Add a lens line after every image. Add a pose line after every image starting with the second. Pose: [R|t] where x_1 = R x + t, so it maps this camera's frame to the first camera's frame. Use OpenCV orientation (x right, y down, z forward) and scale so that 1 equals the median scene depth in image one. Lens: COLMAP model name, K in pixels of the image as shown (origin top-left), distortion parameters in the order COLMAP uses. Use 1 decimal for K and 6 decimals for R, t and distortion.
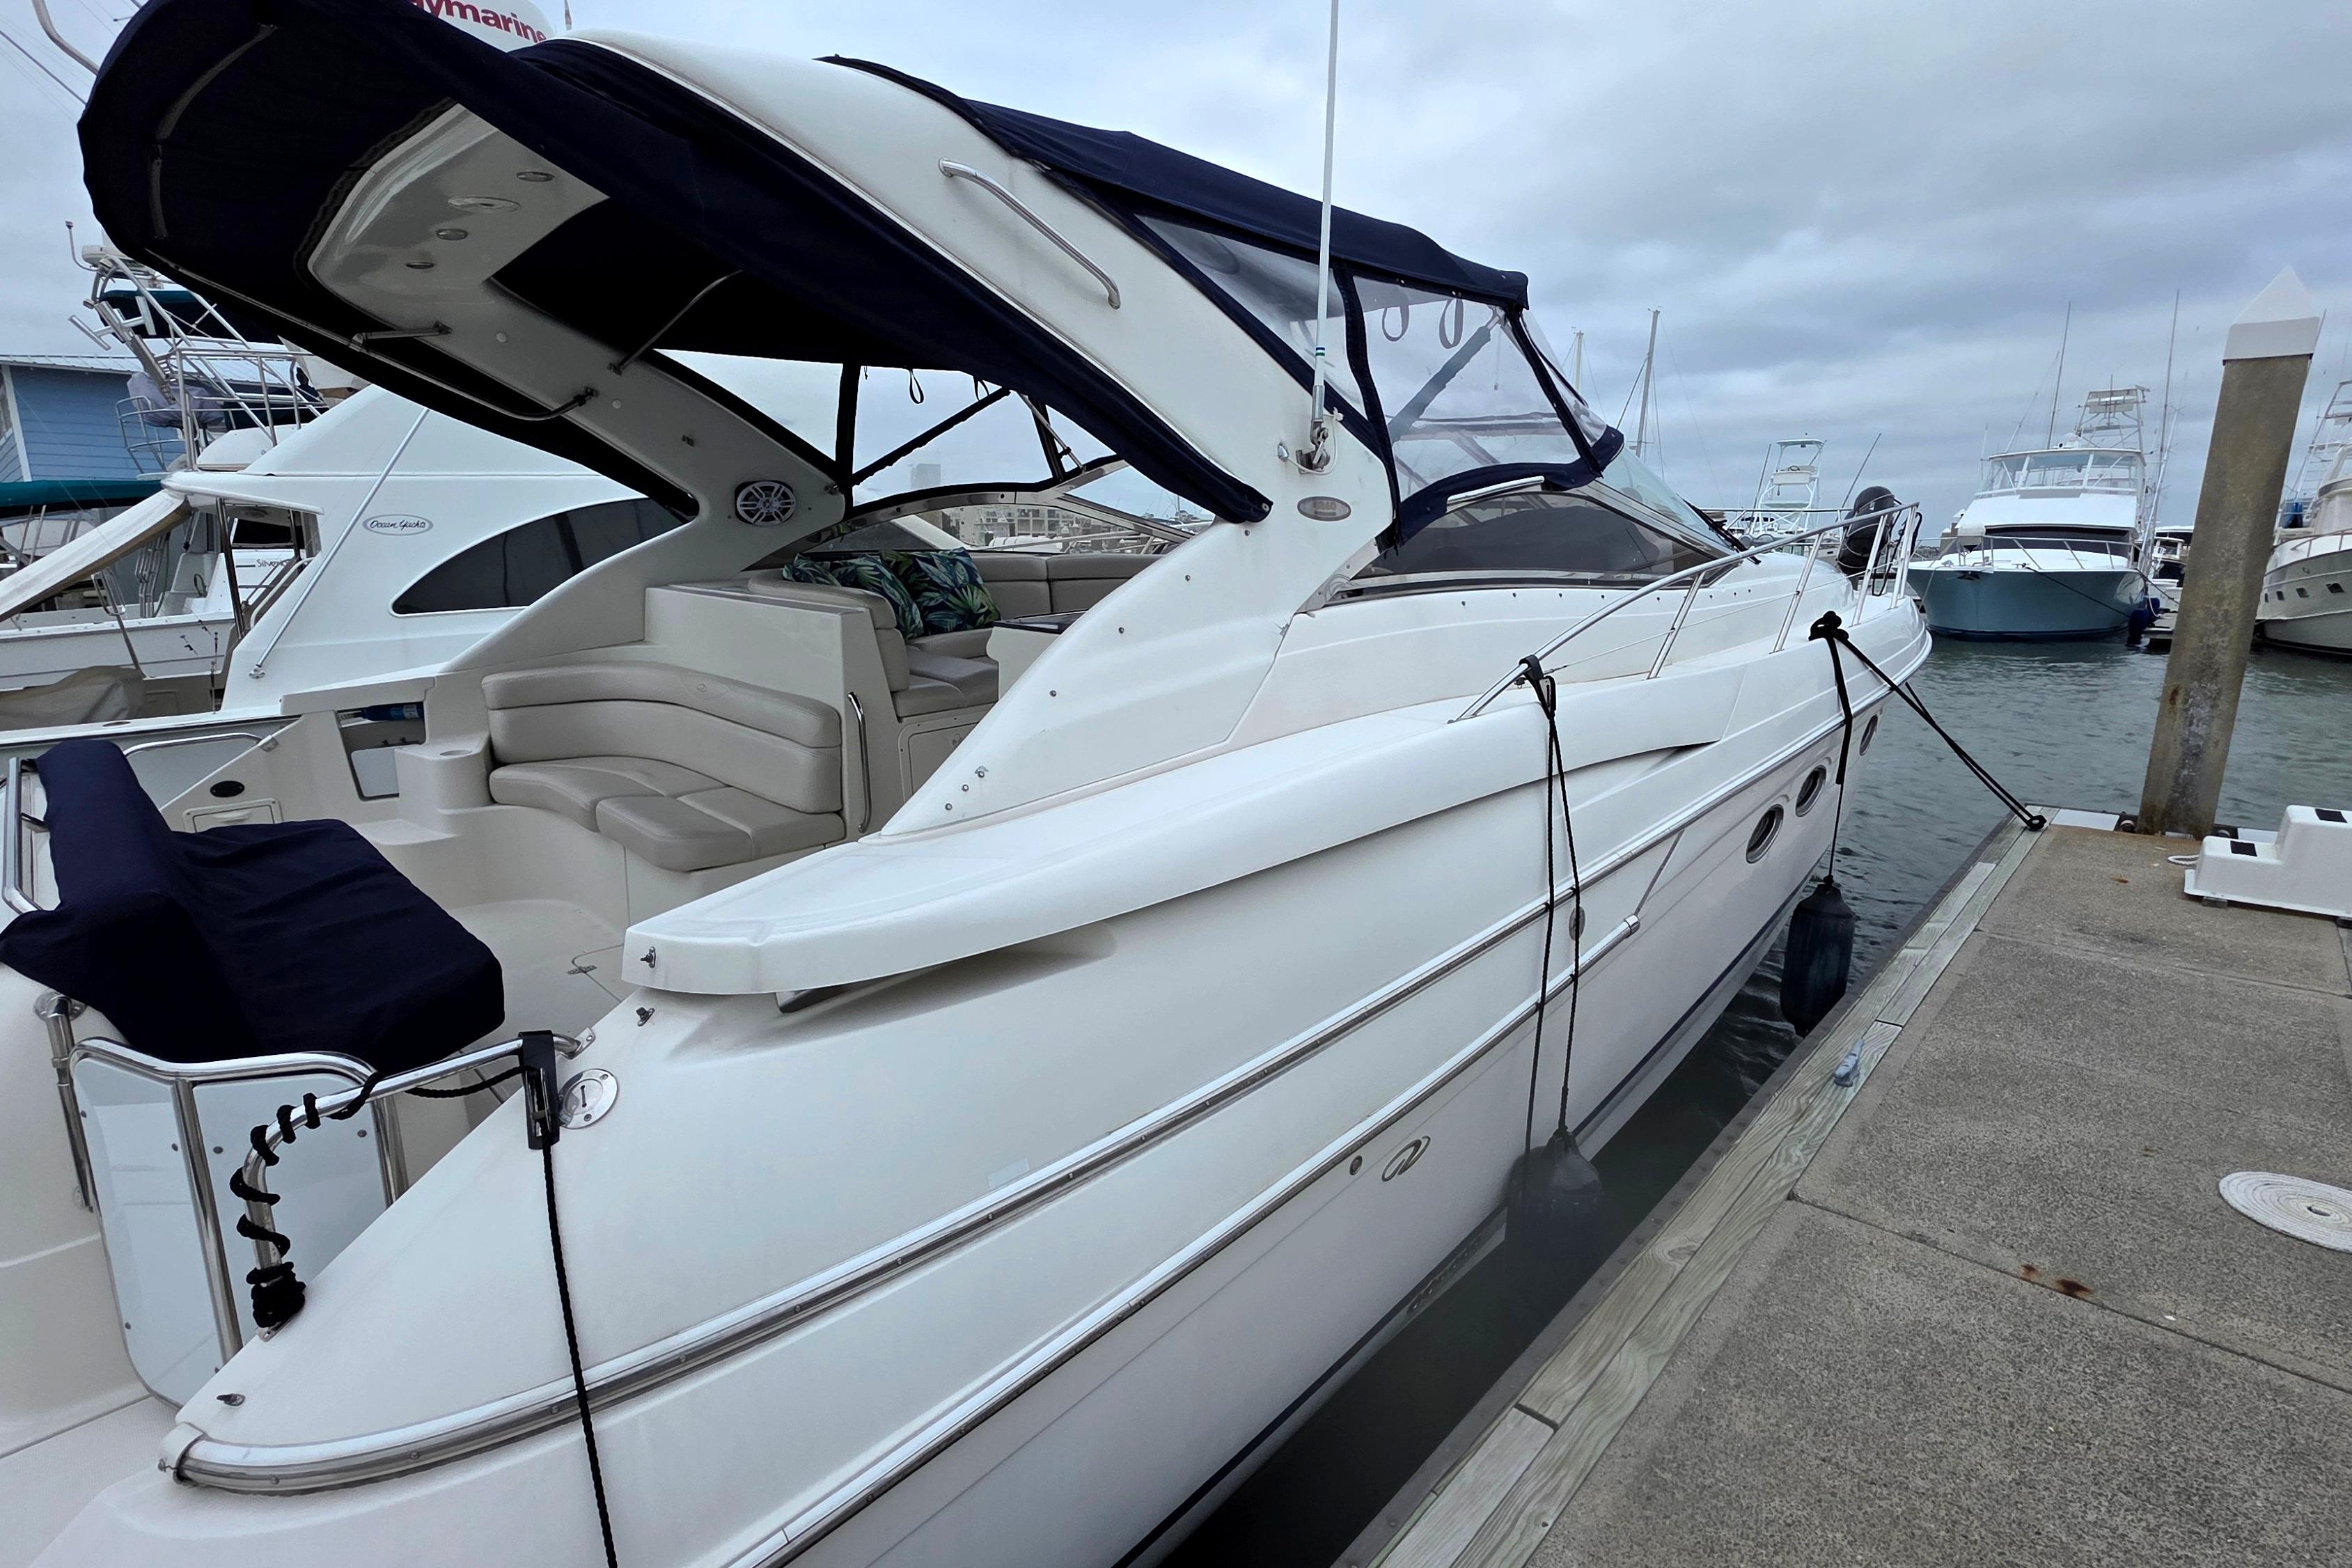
lens RADIAL K [[1122.8, 0, 1180.6], [0, 1122.8, 789.3], [0, 0, 1]] dist [0.005768, -0.001340]
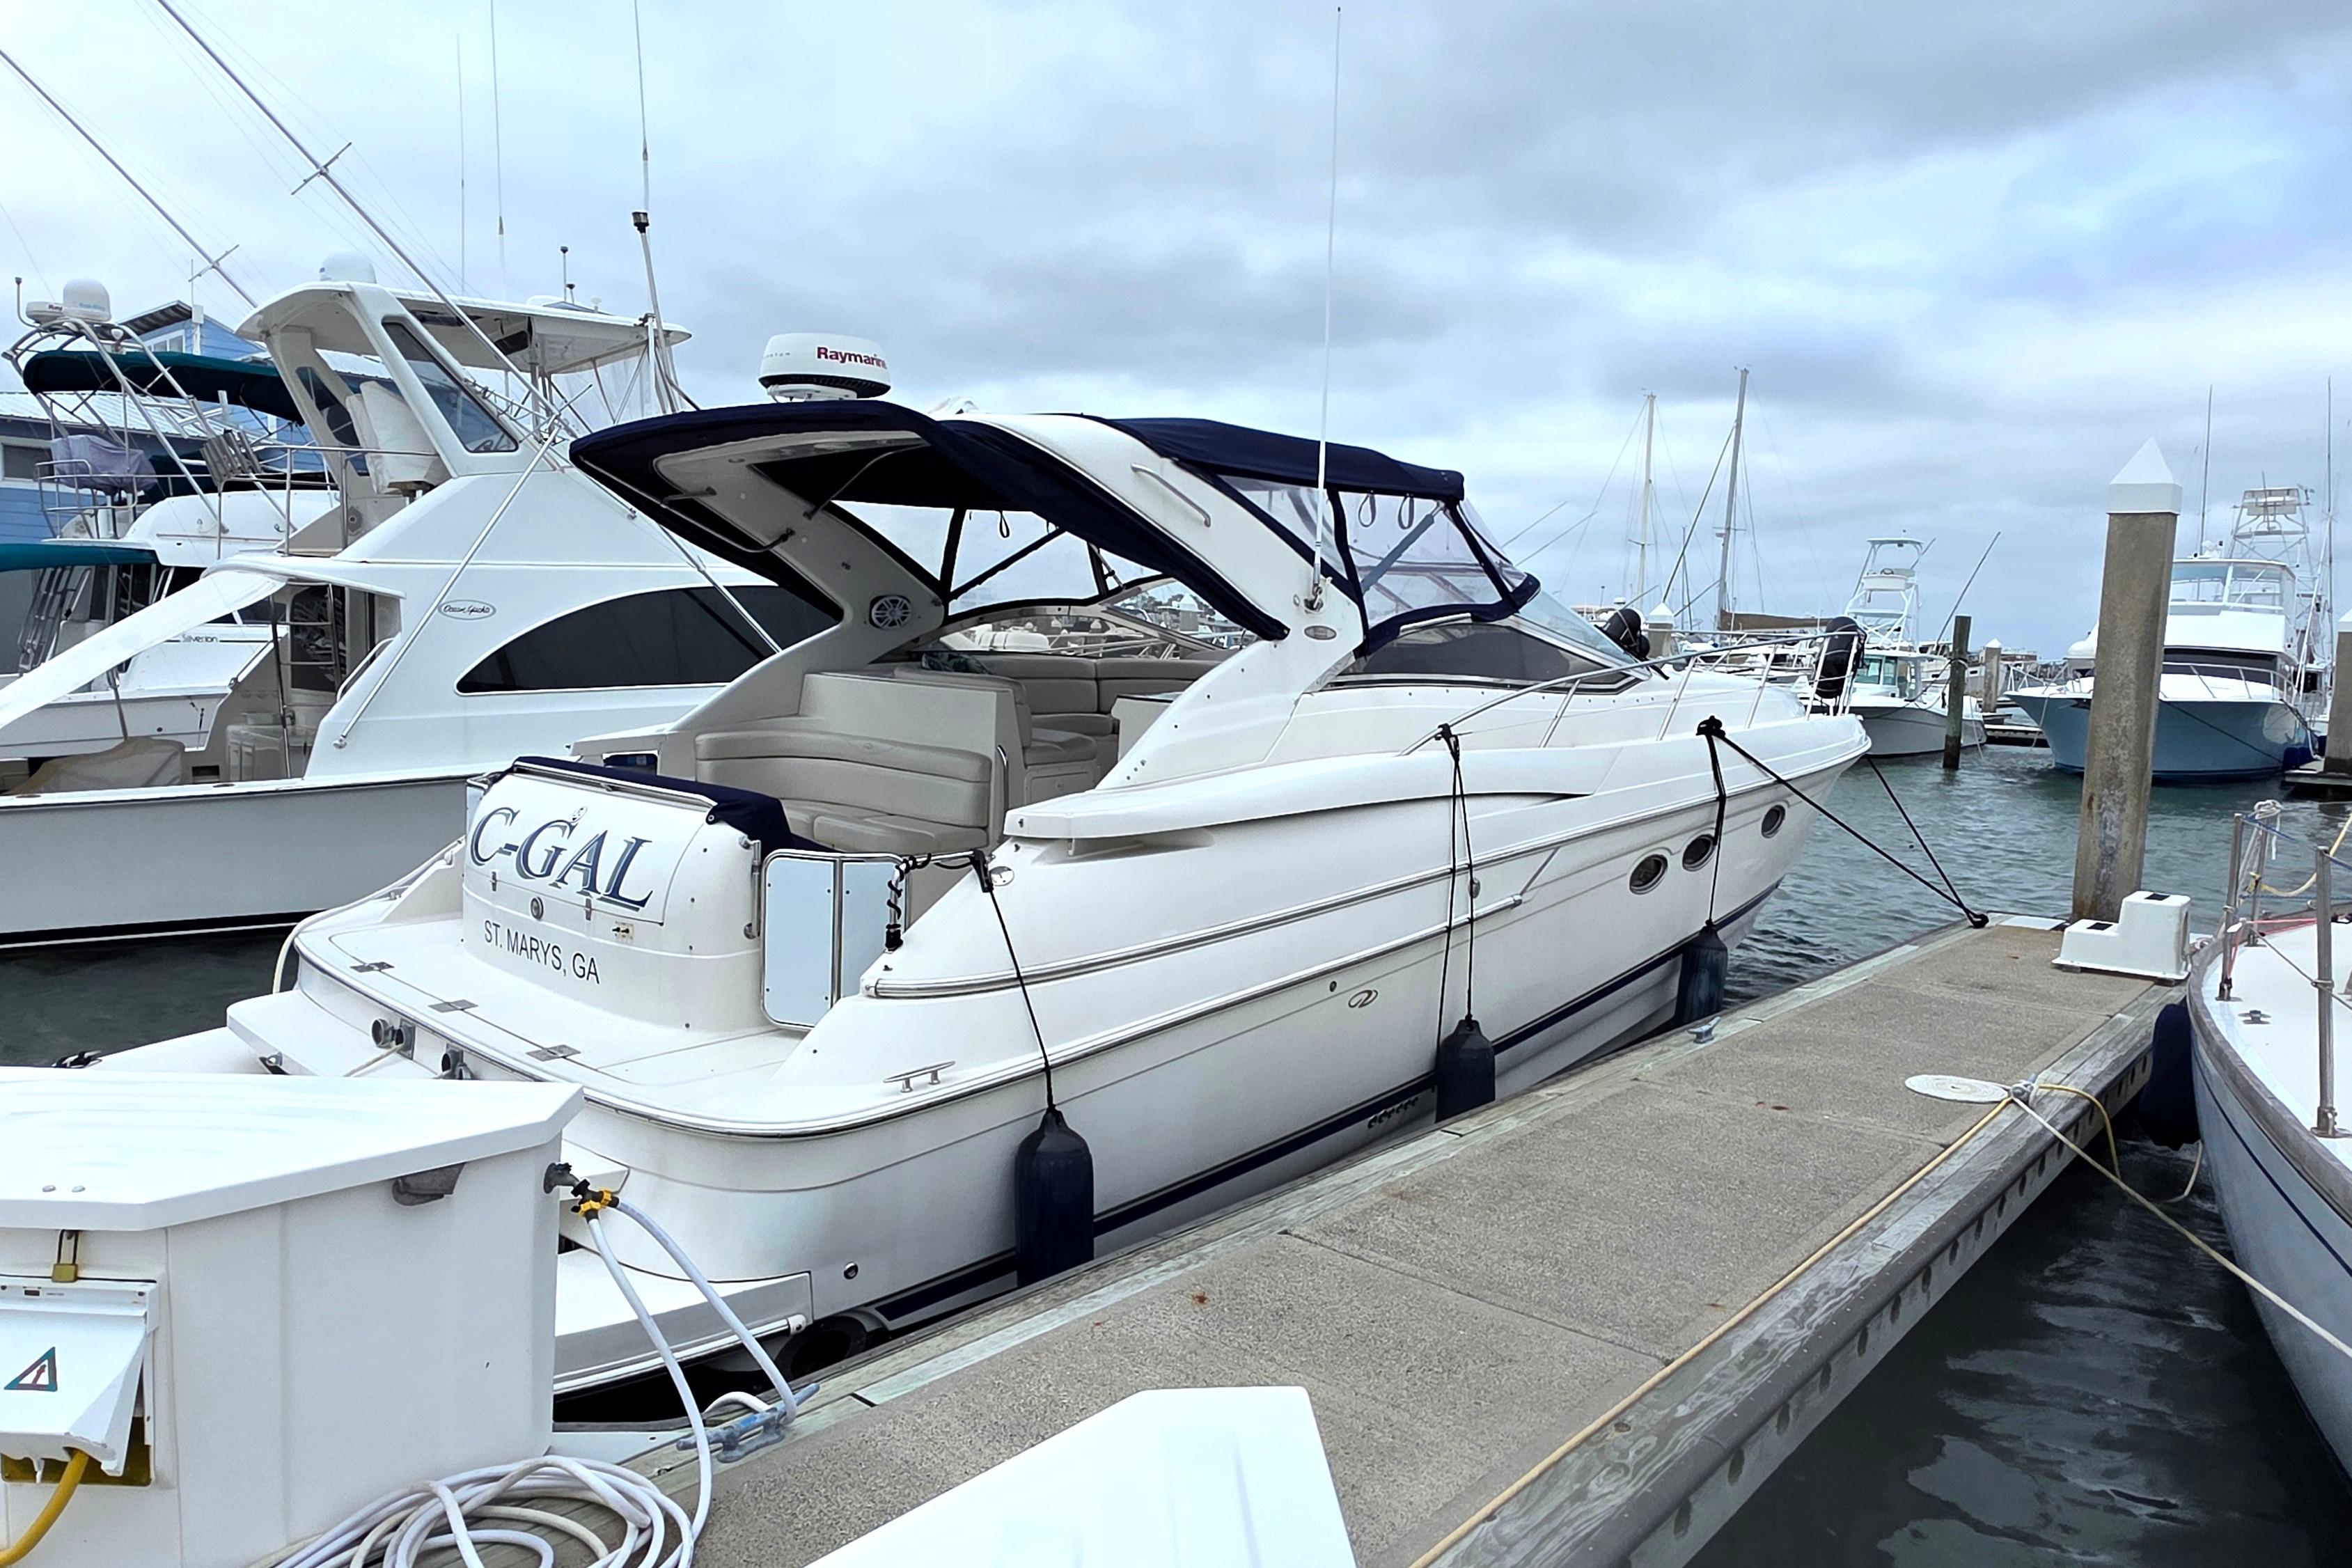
lens RADIAL K [[1572.5, 0, 1178.8], [0, 1572.5, 797.8], [0, 0, 1]] dist [0.071772, 0.006355]
pose [[0.999146, 0.021498, 0.035293, -0.110749], [-0.017159, 0.992752, -0.118951, 0.189889], [-0.037595, 0.118244, 0.992273, -0.892273]]
